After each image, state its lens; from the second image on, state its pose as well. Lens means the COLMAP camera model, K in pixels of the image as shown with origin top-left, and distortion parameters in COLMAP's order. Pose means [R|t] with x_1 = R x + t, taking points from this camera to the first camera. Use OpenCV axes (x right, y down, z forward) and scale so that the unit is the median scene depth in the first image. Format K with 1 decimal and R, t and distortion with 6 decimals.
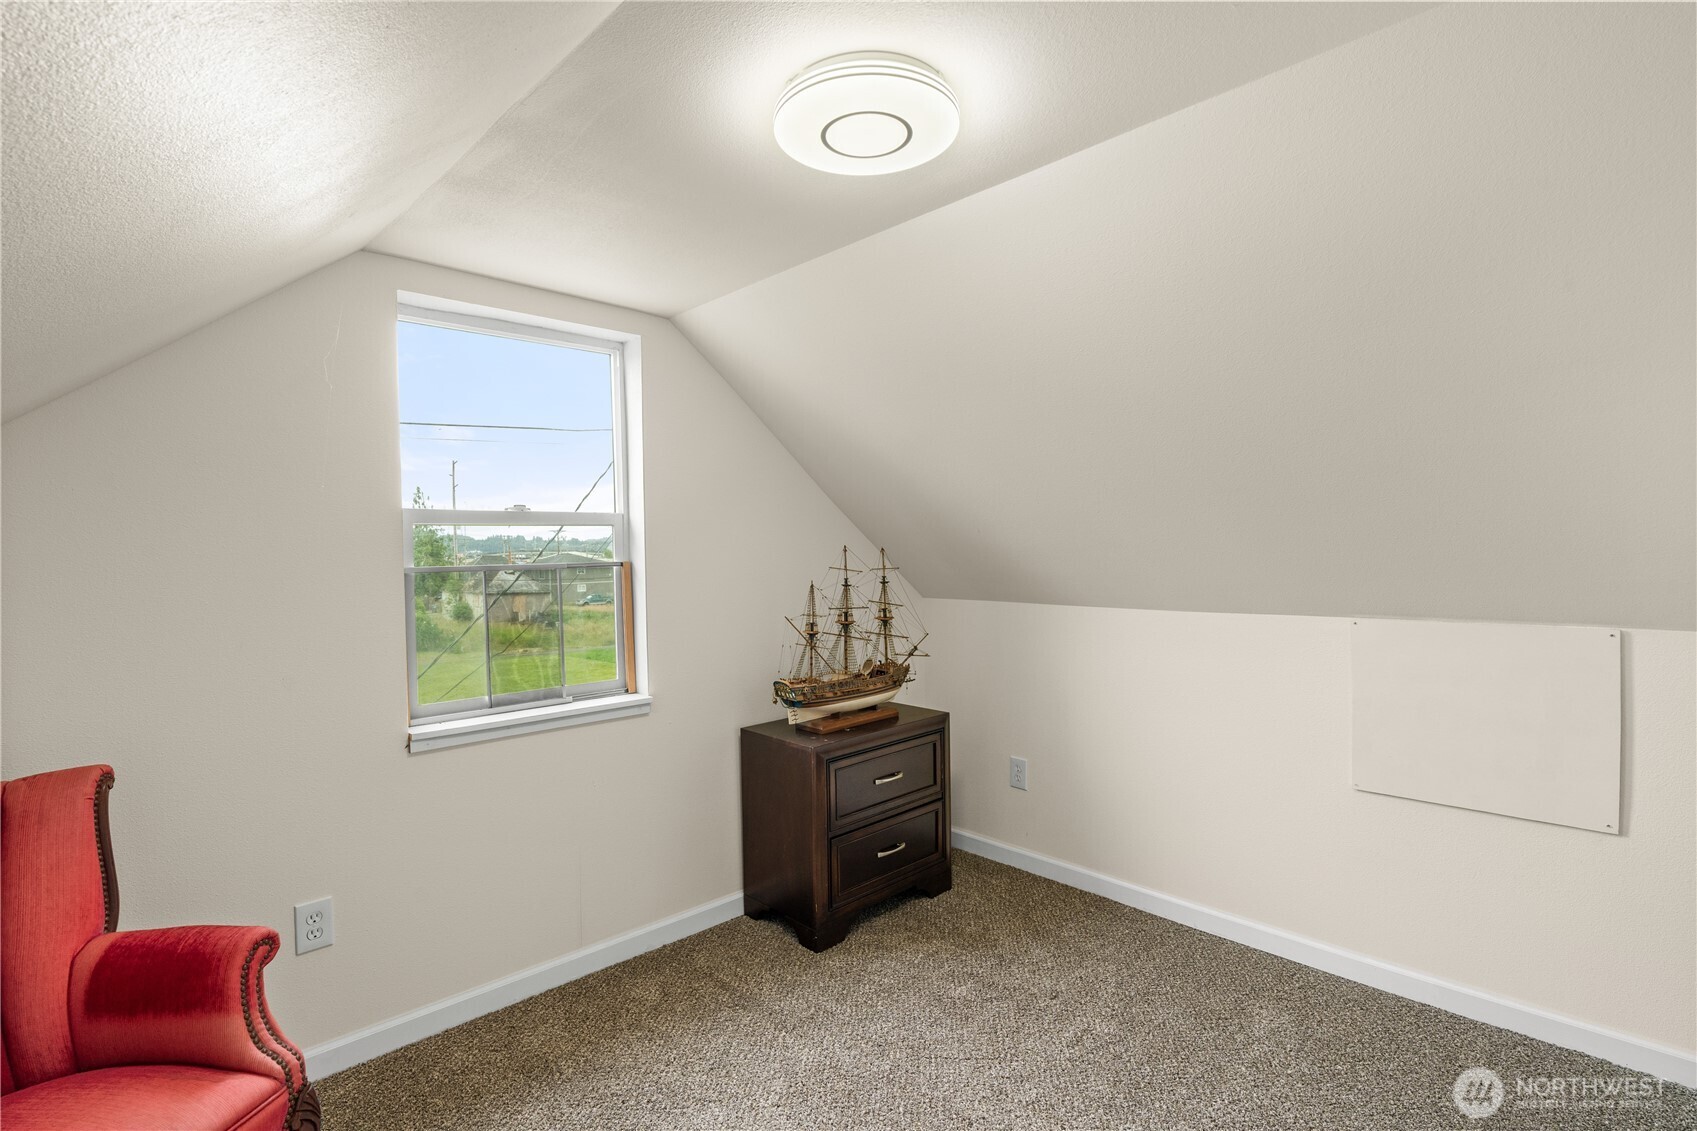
lens RADIAL K [[820.4, 0, 849.7], [0, 820.4, 553.2], [0, 0, 1]] dist [0.002025, 0.001529]
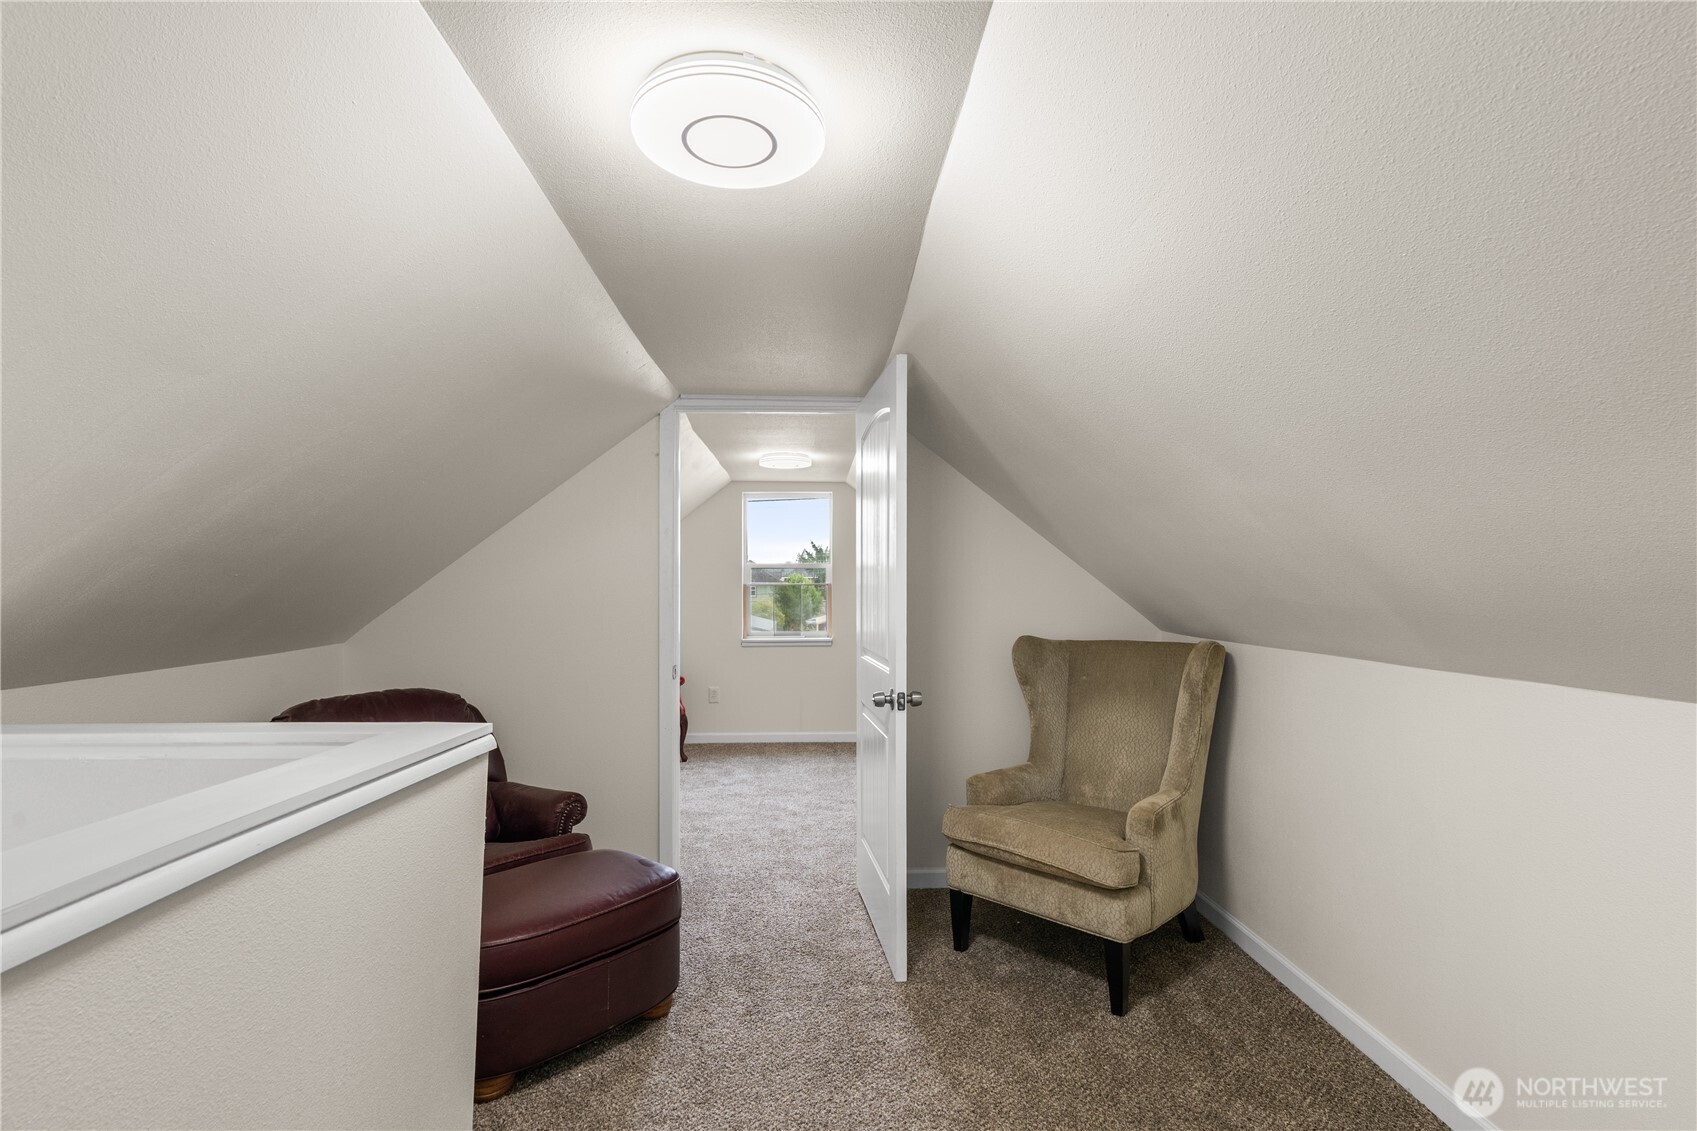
lens RADIAL K [[776.6, 0, 850.0], [0, 776.6, 575.4], [0, 0, 1]] dist [-0.000458, 0.000200]
pose [[0.742306, 0.007757, -0.670017, 1.316328], [-0.011111, 0.999938, -0.000734, -0.012234], [0.669969, 0.007989, 0.742346, -0.666109]]
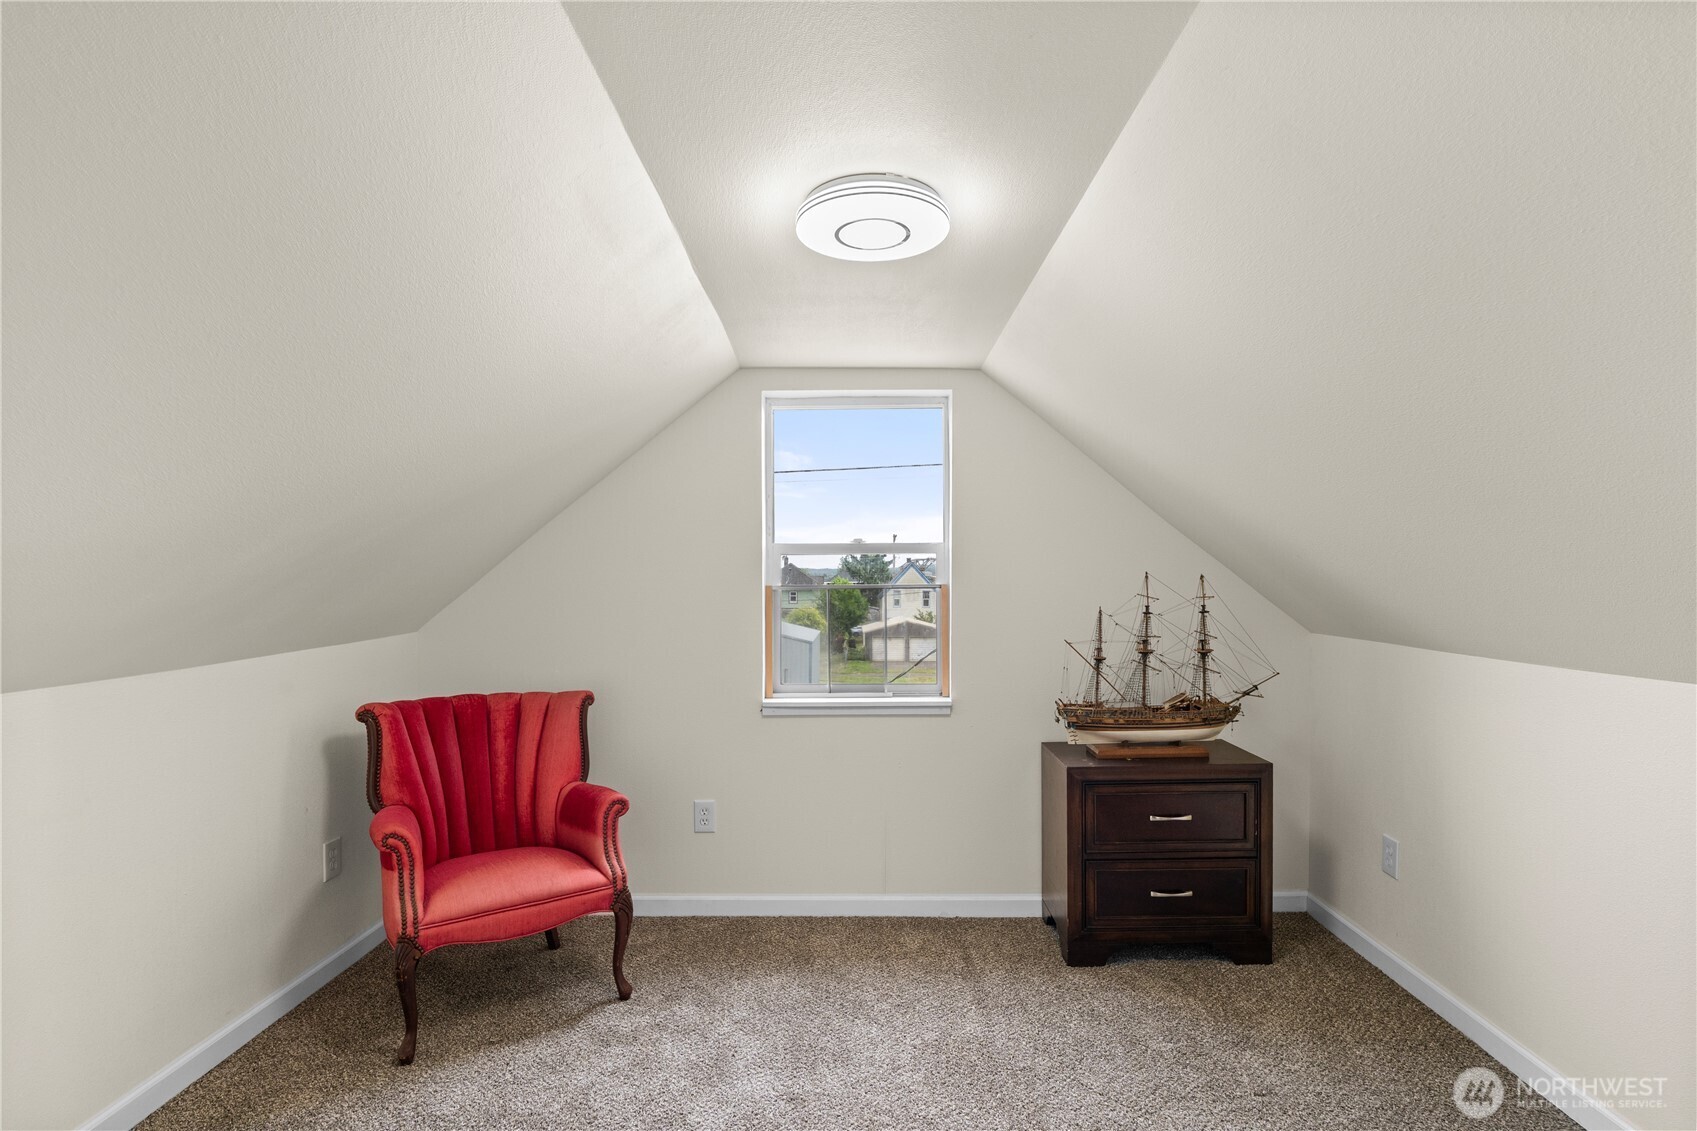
lens RADIAL K [[837.7, 0, 846.6], [0, 837.7, 574.8], [0, 0, 1]] dist [-0.001831, 0.000978]
pose [[0.711240, 0.010425, -0.702872, 0.476721], [-0.008197, 0.999945, 0.006537, -0.010088], [0.702901, 0.001111, 0.711287, 0.050647]]
